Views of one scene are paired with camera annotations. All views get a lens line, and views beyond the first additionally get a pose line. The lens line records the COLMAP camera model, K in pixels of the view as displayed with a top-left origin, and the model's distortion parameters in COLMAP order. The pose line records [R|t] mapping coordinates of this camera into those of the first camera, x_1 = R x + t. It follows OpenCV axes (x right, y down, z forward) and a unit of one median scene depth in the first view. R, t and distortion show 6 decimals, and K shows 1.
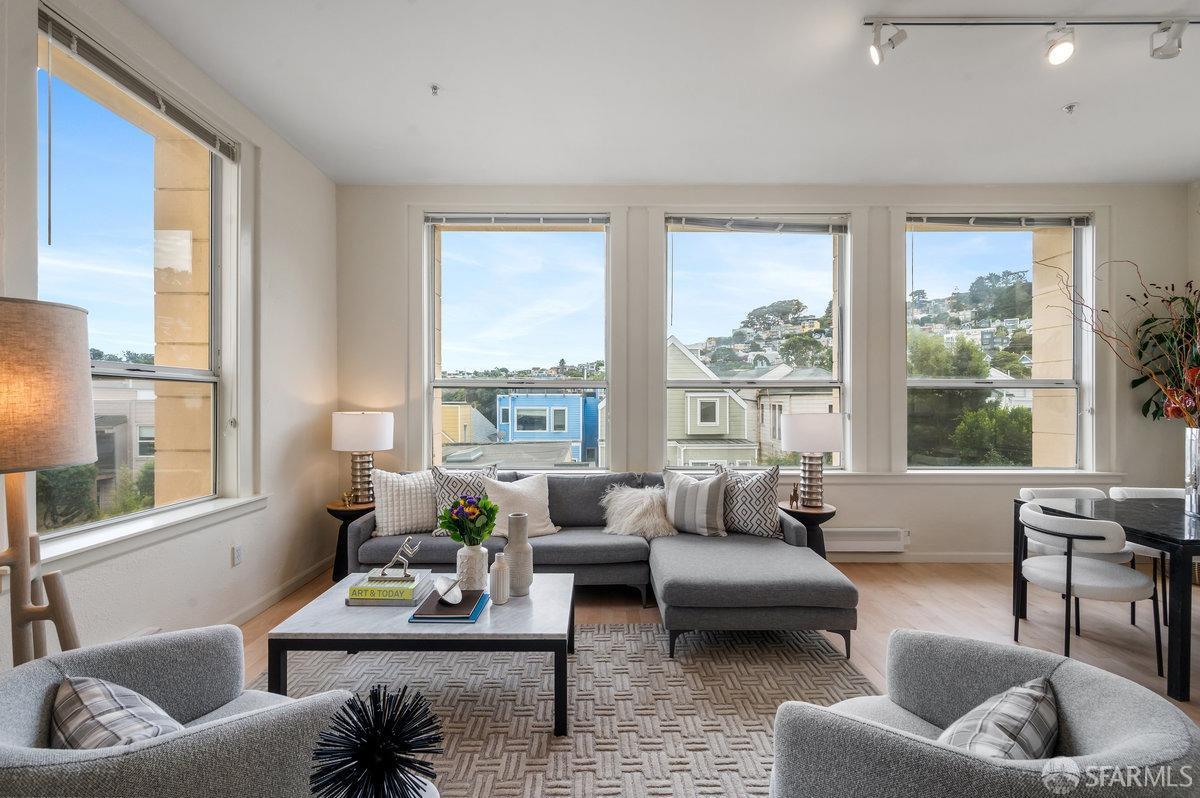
lens RADIAL K [[511.4, 0, 597.9], [0, 511.4, 402.2], [0, 0, 1]] dist [-0.002754, 0.001654]
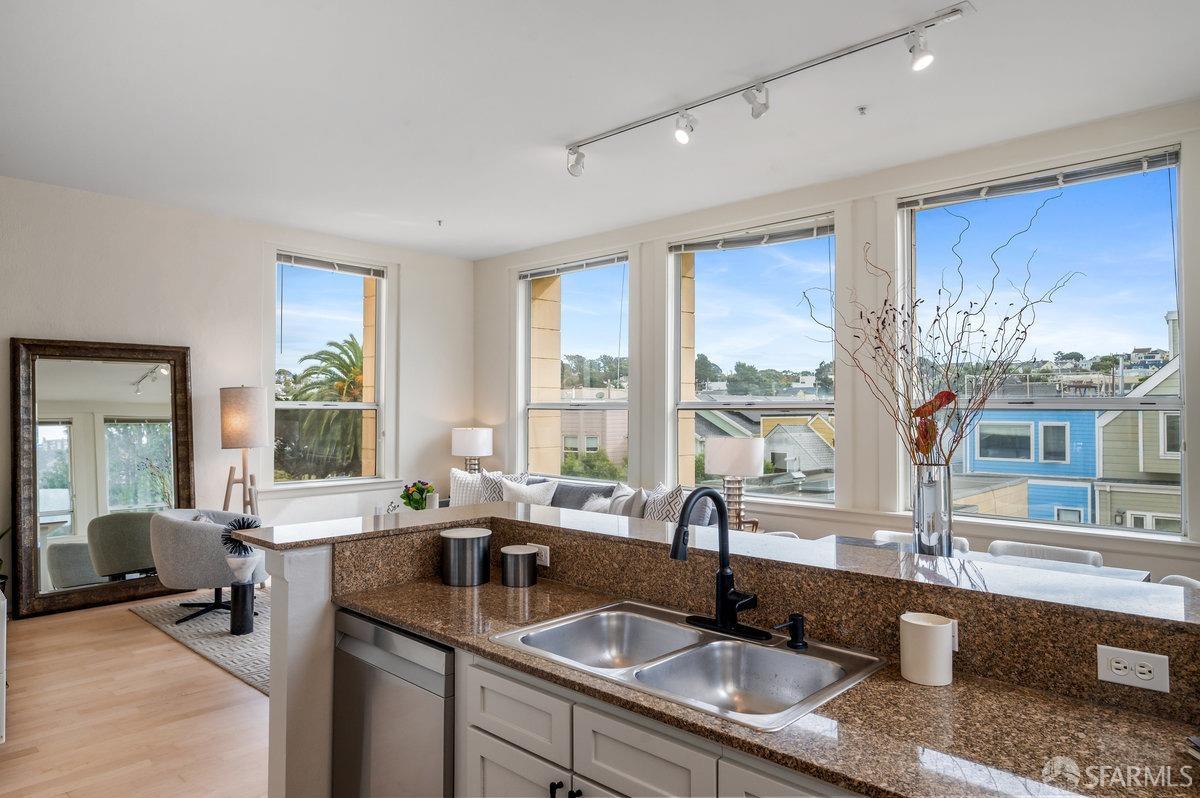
lens RADIAL K [[764.0, 0, 598.7], [0, 764.0, 395.3], [0, 0, 1]] dist [-0.001301, -0.010066]
pose [[0.716050, -0.011299, -0.697958, 1.220076], [-0.001831, 0.999835, -0.018064, -0.031793], [0.698047, 0.014212, 0.715911, -0.237054]]
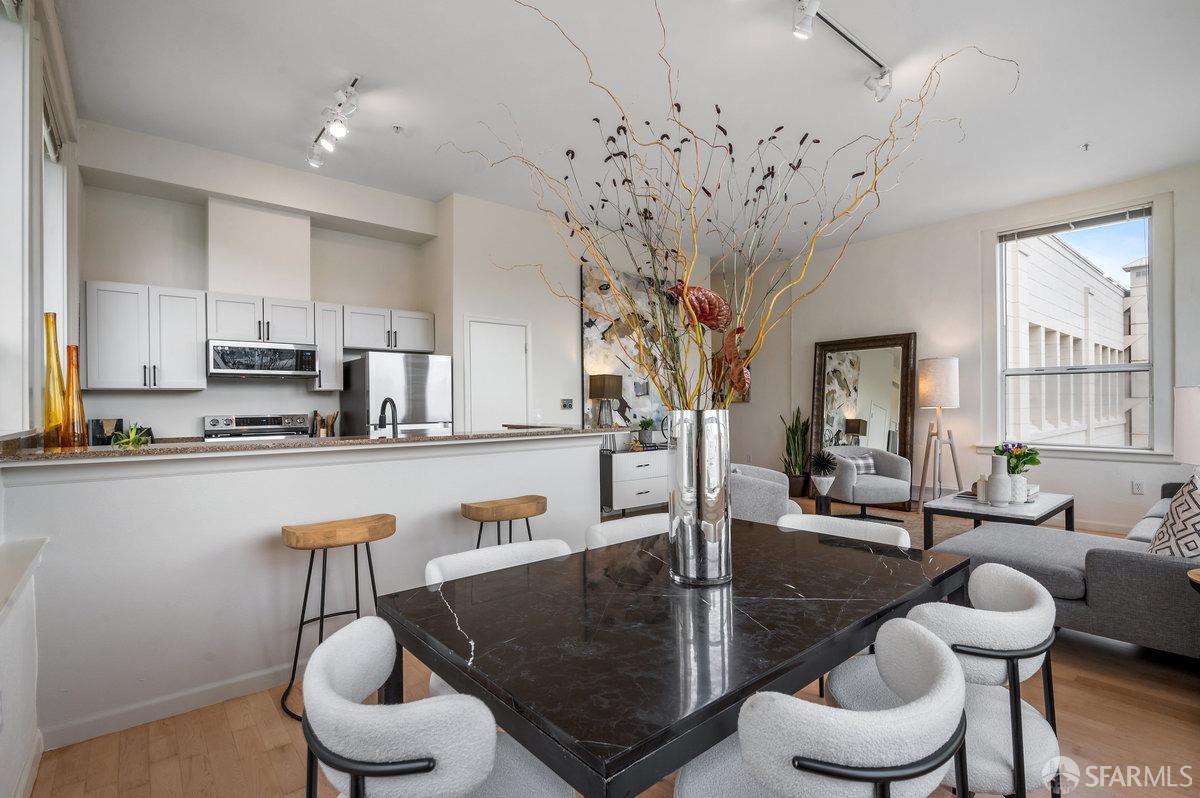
lens RADIAL K [[540.7, 0, 602.6], [0, 540.7, 404.1], [0, 0, 1]] dist [0.011615, 0.000253]
pose [[-0.777478, 0.008326, -0.628855, 1.145956], [0.010228, 0.999948, 0.000595, 0.032781], [0.628827, -0.005970, -0.777522, 0.964160]]
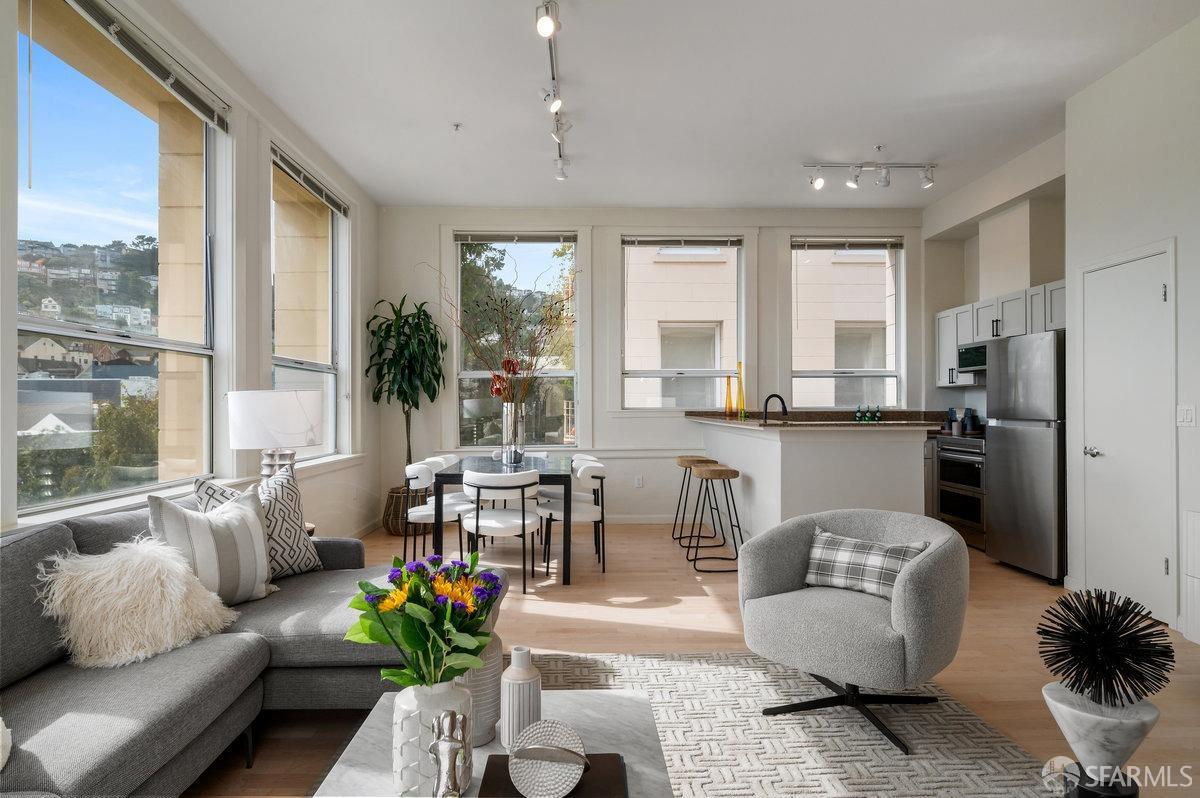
lens RADIAL K [[676.4, 0, 608.0], [0, 676.4, 403.6], [0, 0, 1]] dist [0.000339, -0.004010]
pose [[-0.034227, 0.002407, 0.999411, -0.484191], [0.003921, 0.999990, -0.002275, 0.042515], [-0.999406, 0.003841, -0.034236, 0.570512]]
